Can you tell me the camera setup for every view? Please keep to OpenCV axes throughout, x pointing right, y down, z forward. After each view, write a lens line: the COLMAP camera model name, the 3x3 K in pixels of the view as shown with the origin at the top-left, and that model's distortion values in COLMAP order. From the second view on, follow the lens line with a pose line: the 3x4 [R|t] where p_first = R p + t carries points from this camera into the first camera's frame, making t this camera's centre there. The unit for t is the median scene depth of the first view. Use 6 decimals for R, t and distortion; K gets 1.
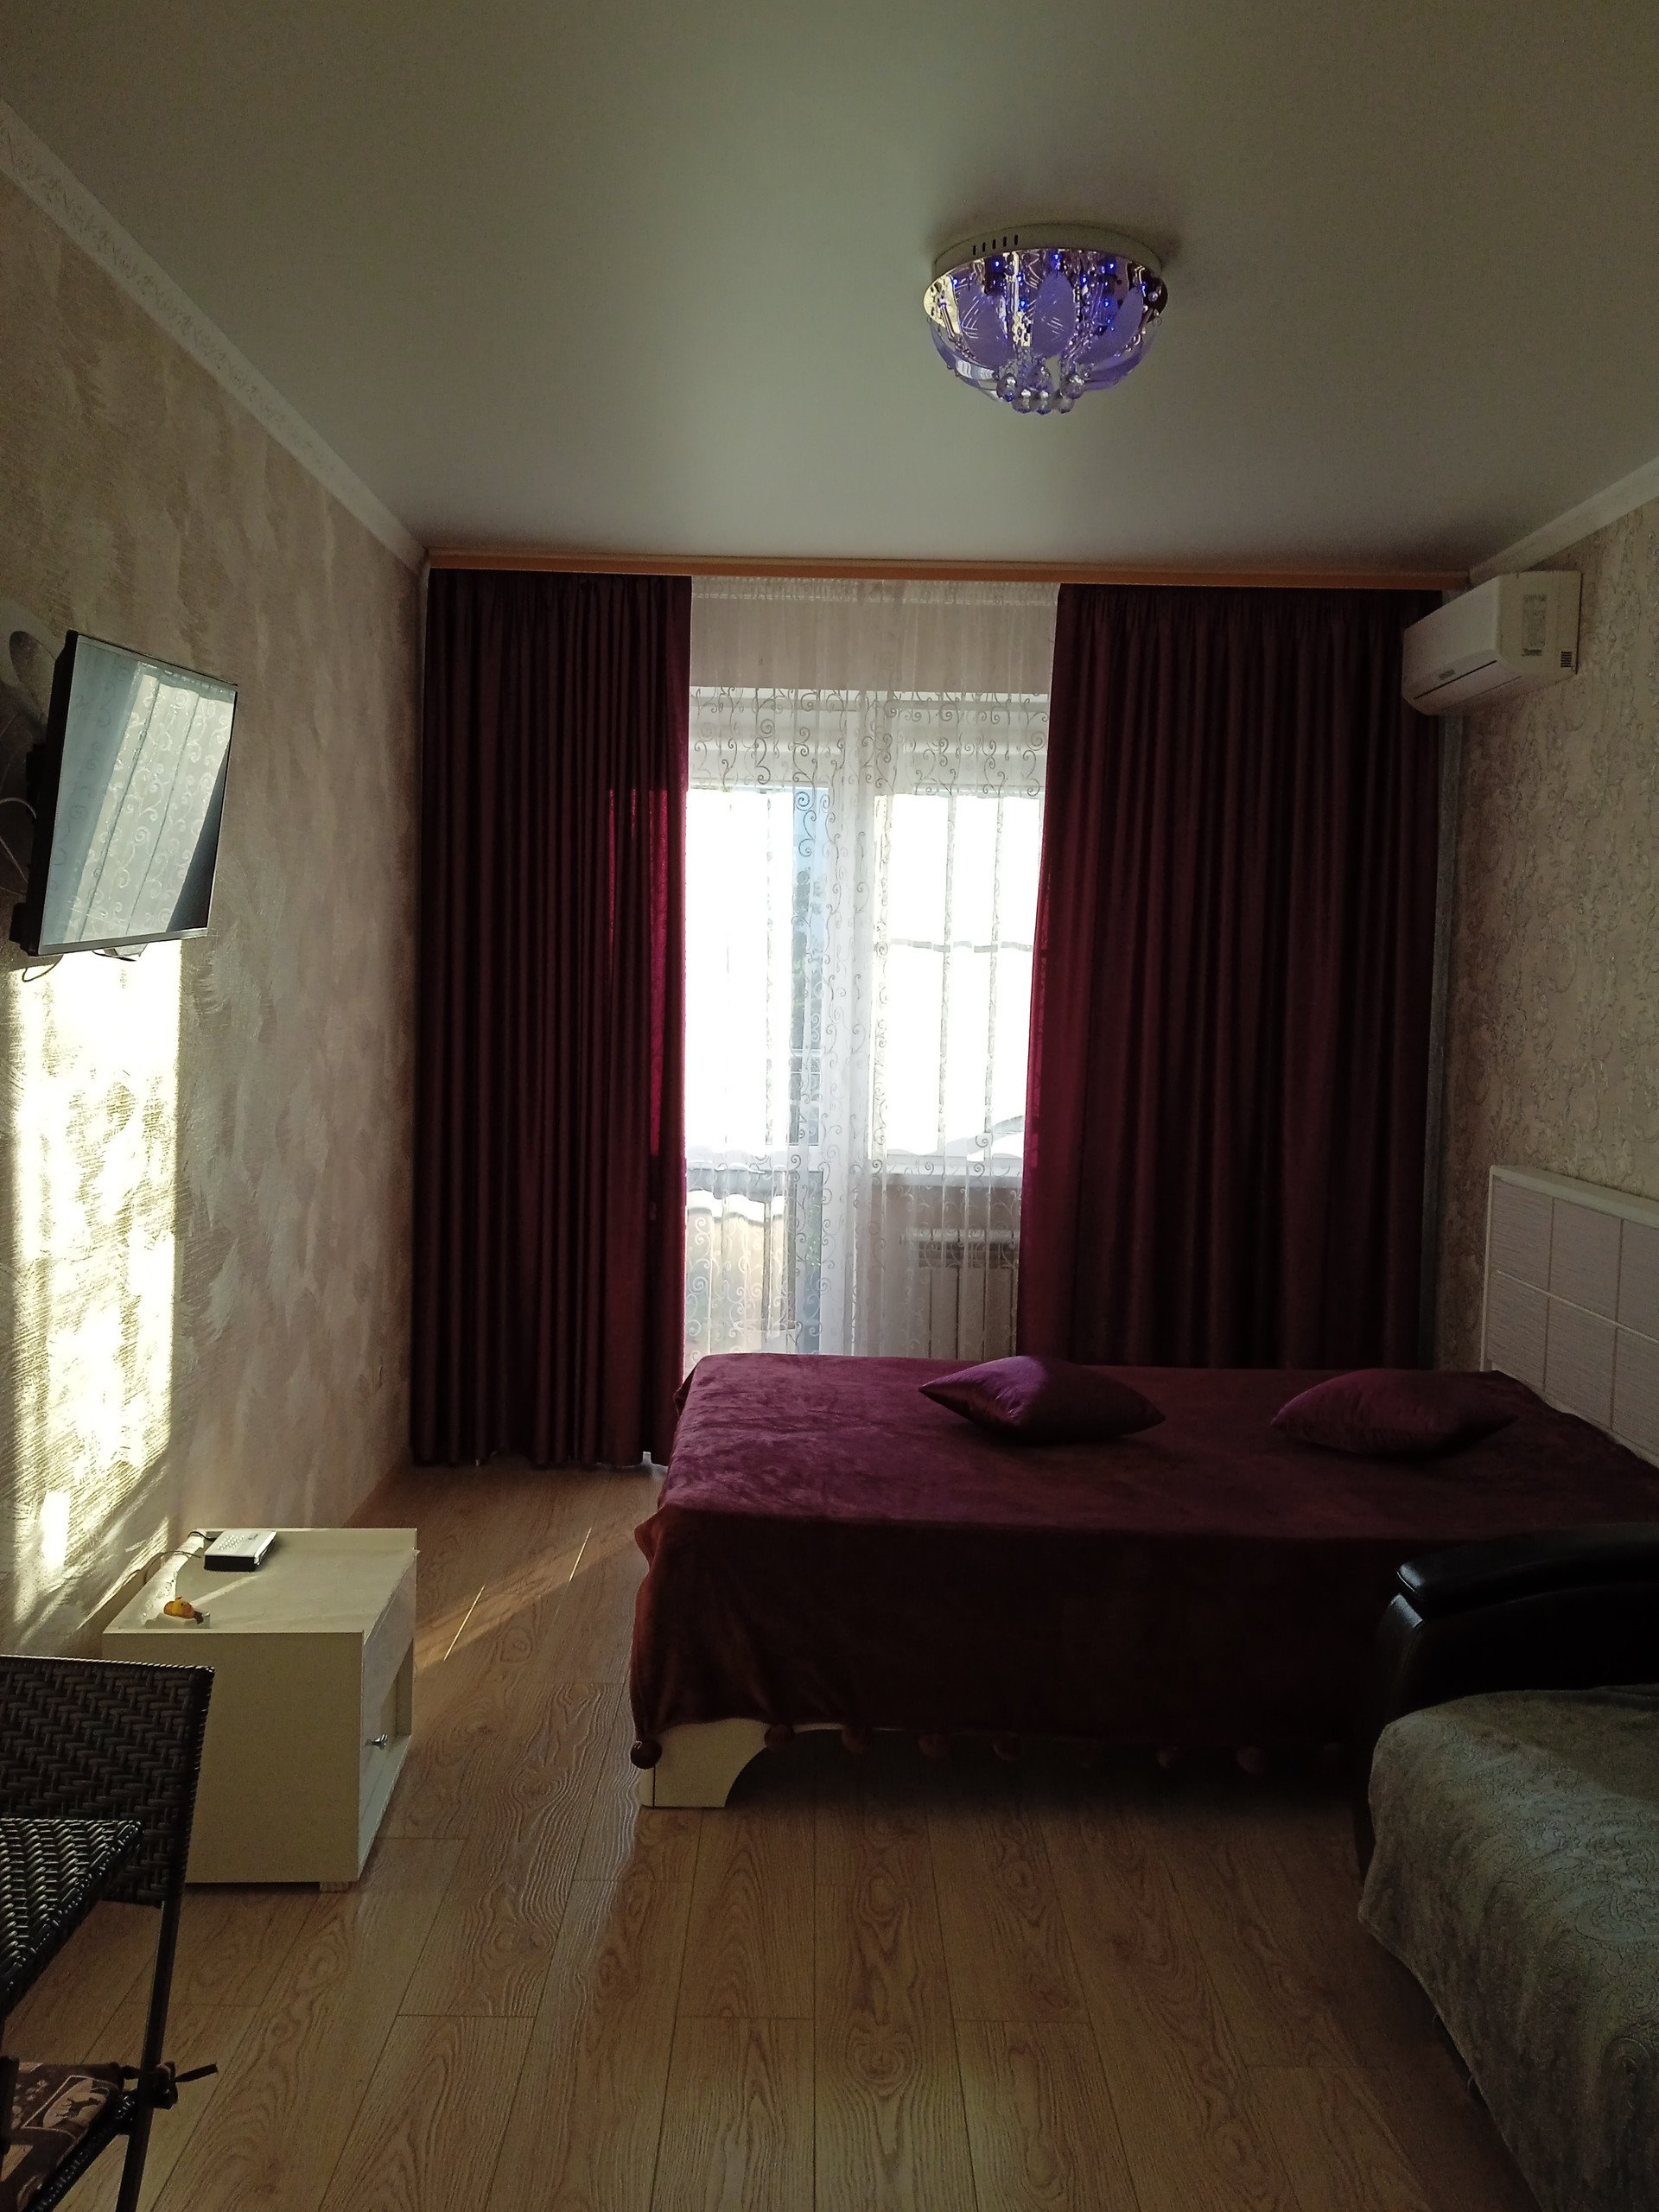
lens RADIAL K [[1841.3, 0, 829.5], [0, 1841.3, 1106.0], [0, 0, 1]] dist [0.002999, 0.004086]
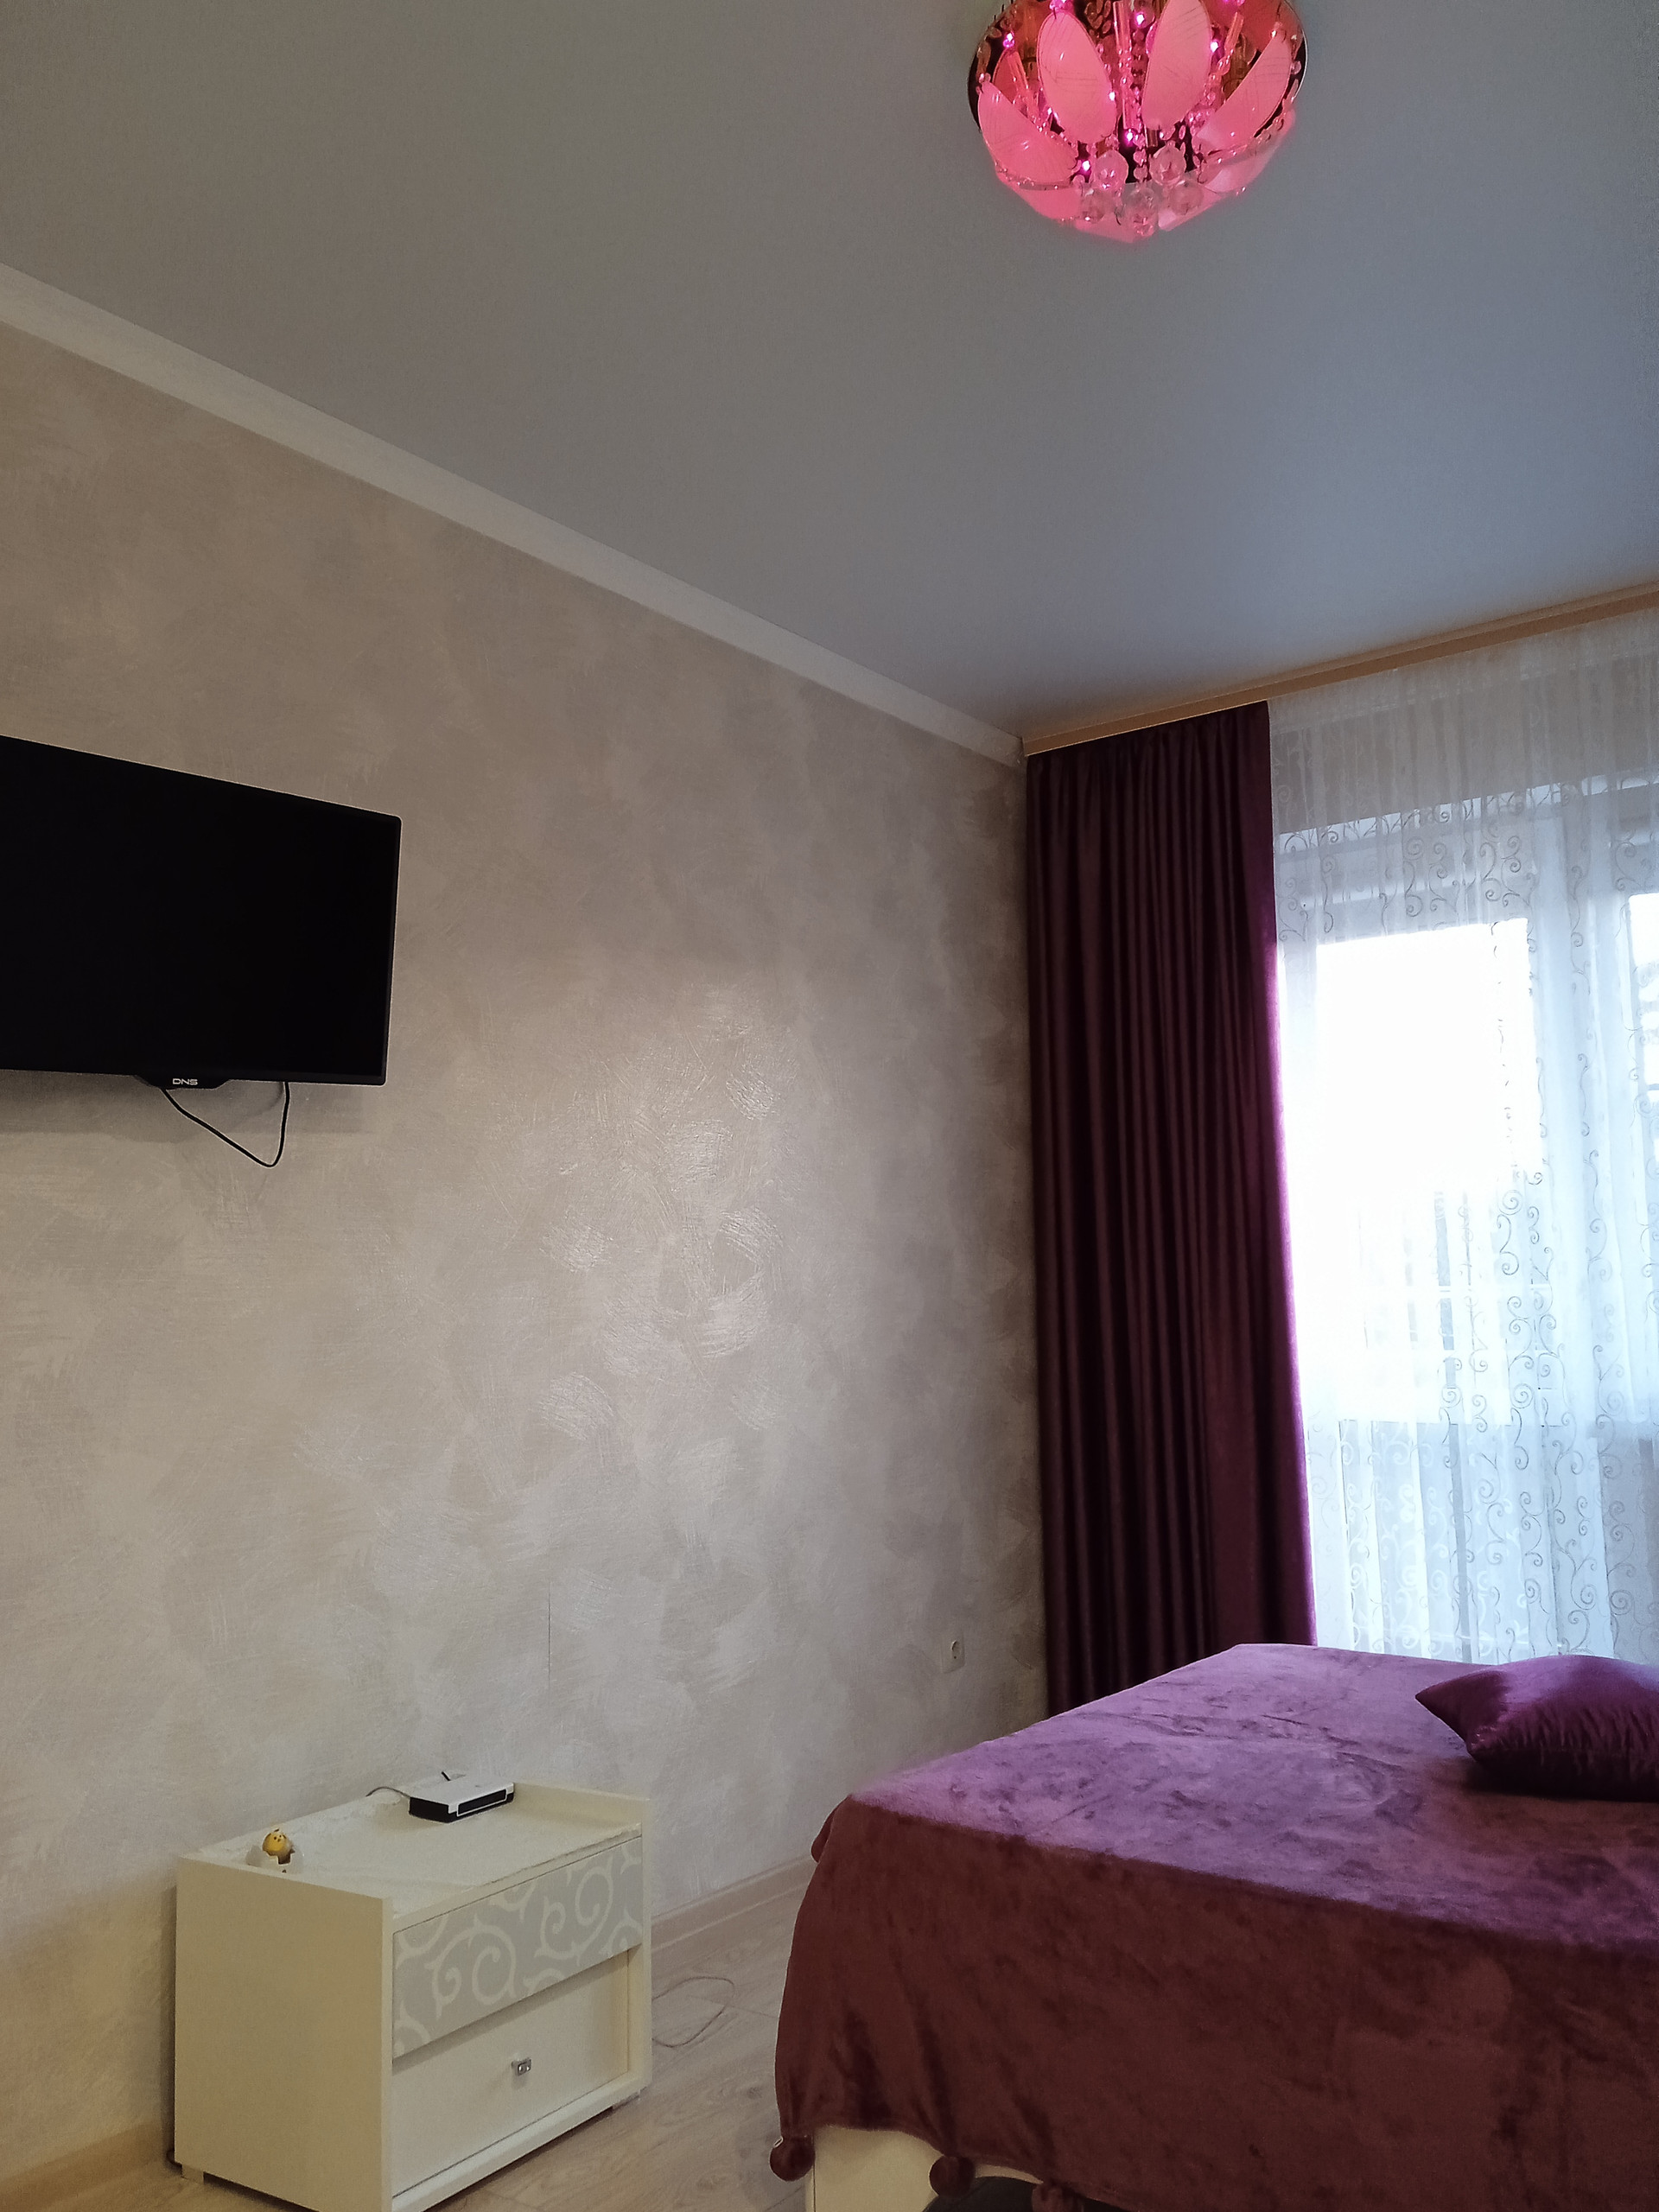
lens RADIAL K [[1841.3, 0, 829.5], [0, 1841.3, 1106.0], [0, 0, 1]] dist [0.002999, 0.004086]
pose [[0.830144, -0.093048, -0.549730, 0.213595], [-0.007735, 0.983959, -0.178227, 0.049670], [0.557496, 0.152206, 0.816108, 0.229247]]
